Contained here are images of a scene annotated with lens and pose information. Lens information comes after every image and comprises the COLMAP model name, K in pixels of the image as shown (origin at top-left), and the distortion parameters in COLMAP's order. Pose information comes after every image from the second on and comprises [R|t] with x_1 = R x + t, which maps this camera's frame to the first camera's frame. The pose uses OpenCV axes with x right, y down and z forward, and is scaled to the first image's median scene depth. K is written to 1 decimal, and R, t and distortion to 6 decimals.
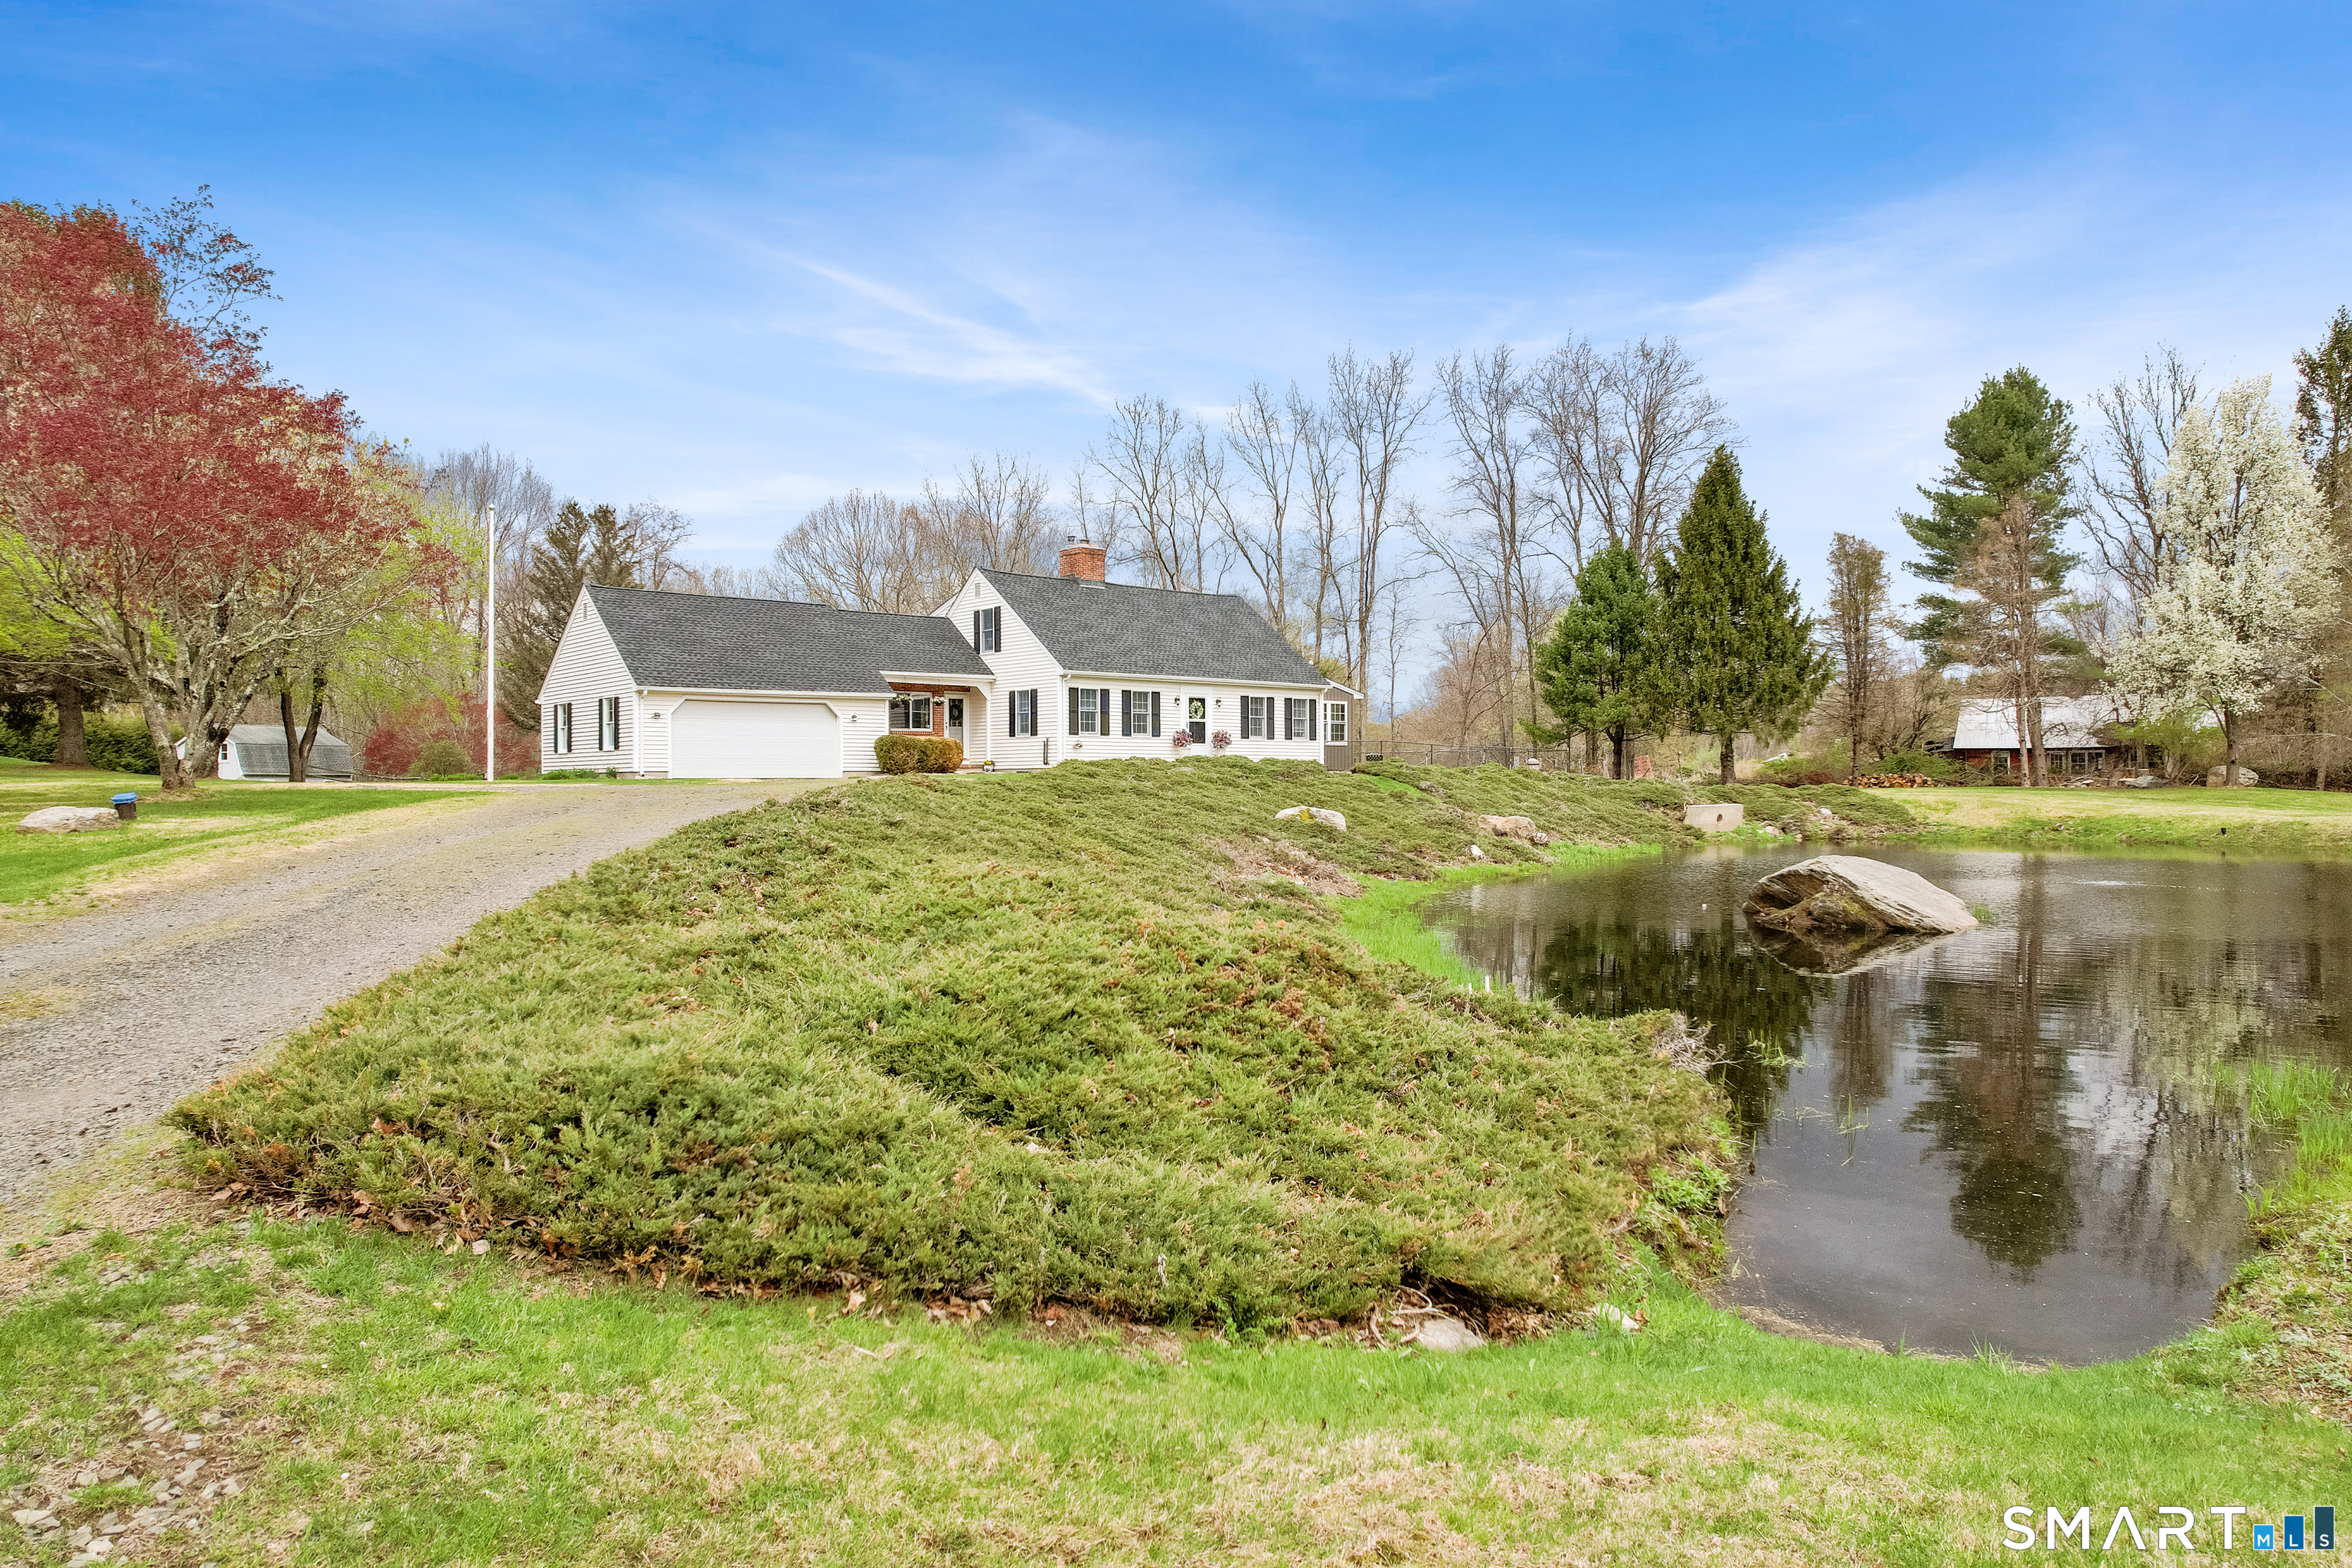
lens RADIAL K [[1505.1, 0, 1184.4], [0, 1505.1, 779.5], [0, 0, 1]] dist [-0.077518, 0.077007]
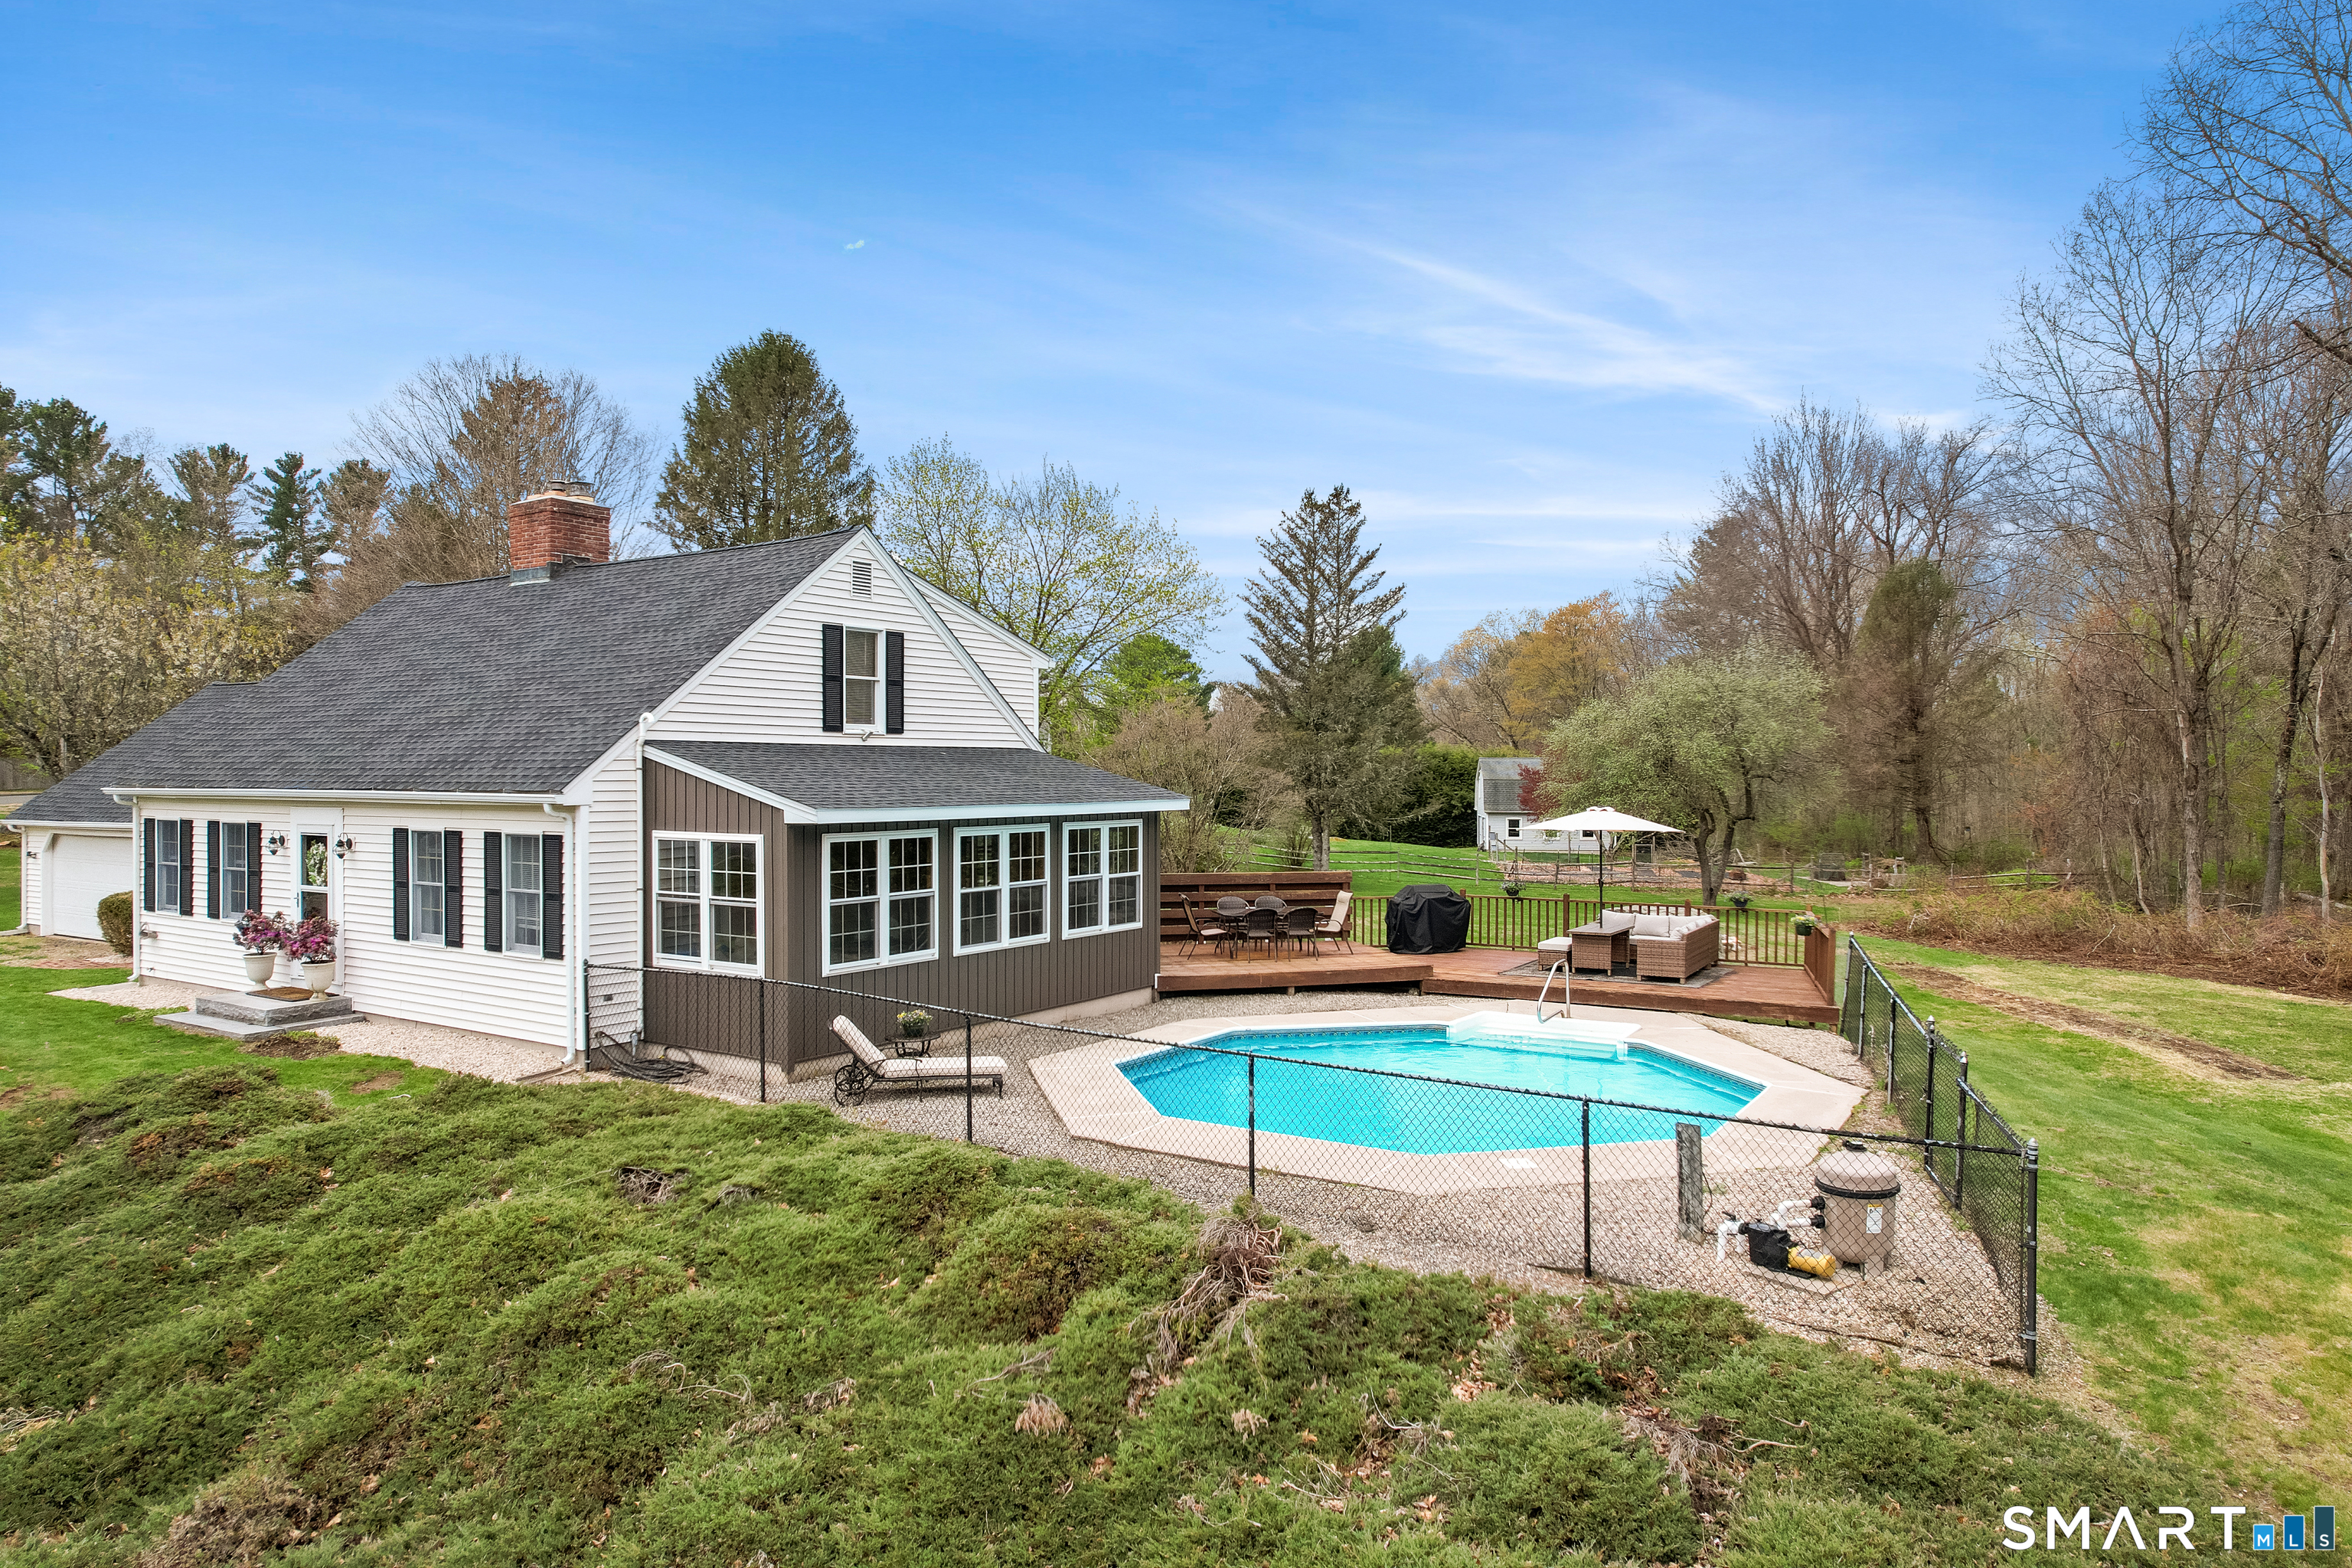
lens RADIAL K [[1505.1, 0, 1184.4], [0, 1505.1, 779.5], [0, 0, 1]] dist [-0.077518, 0.077007]
pose [[0.272024, 0.011499, -0.962222, 0.446319], [0.001286, 0.999923, 0.012314, -0.070306], [0.962290, -0.004587, 0.271988, 1.056542]]
